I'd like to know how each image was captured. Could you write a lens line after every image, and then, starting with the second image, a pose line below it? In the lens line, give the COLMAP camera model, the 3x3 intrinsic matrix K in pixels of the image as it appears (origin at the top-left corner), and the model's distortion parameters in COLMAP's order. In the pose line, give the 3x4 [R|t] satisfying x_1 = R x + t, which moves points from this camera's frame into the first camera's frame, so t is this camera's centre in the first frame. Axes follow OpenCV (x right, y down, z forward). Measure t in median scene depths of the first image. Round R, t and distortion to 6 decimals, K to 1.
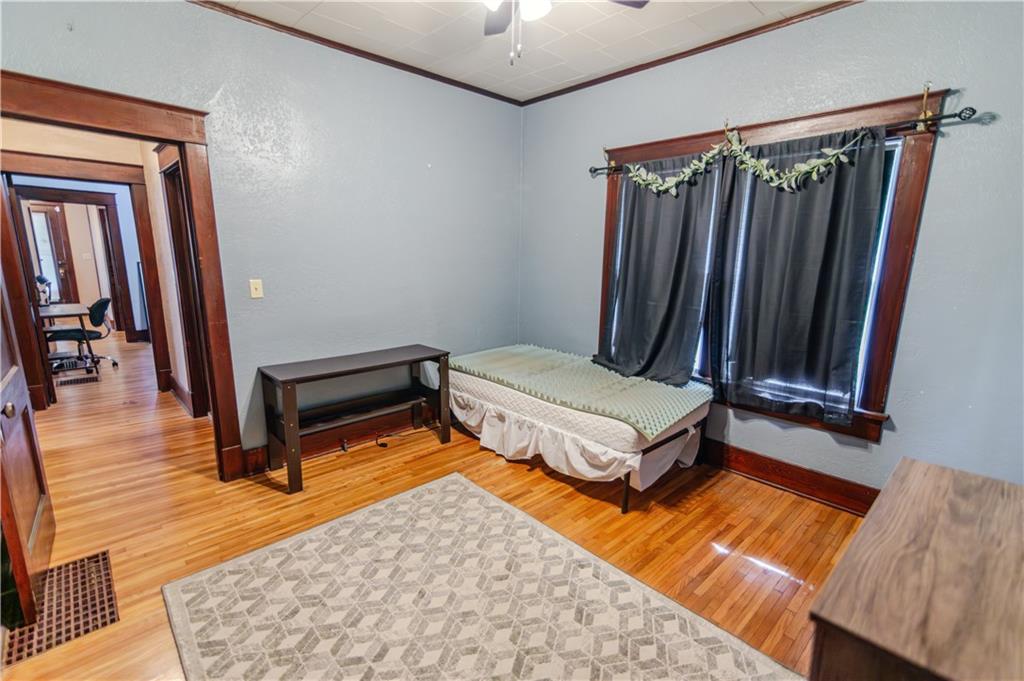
lens RADIAL K [[459.6, 0, 511.9], [0, 459.6, 342.5], [0, 0, 1]] dist [0.021461, -0.001934]
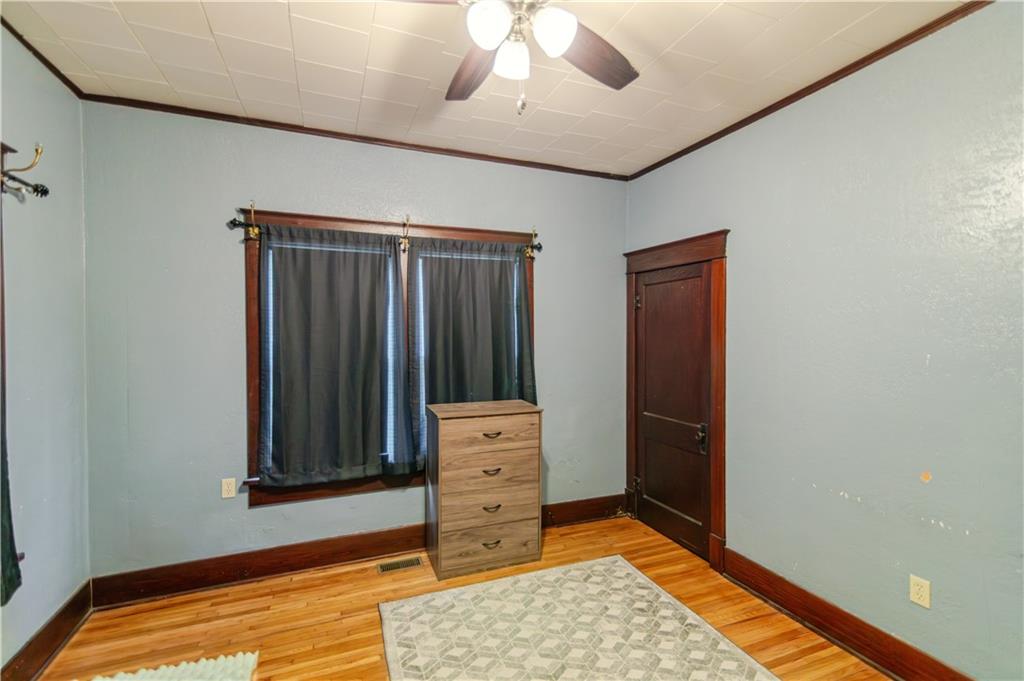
lens RADIAL K [[459.6, 0, 511.4], [0, 459.6, 332.7], [0, 0, 1]] dist [0.021461, -0.001934]
pose [[-0.931359, -0.015753, 0.363761, -0.352154], [0.057948, 0.979916, 0.190803, -0.235436], [-0.359461, 0.198786, -0.911741, 1.092665]]
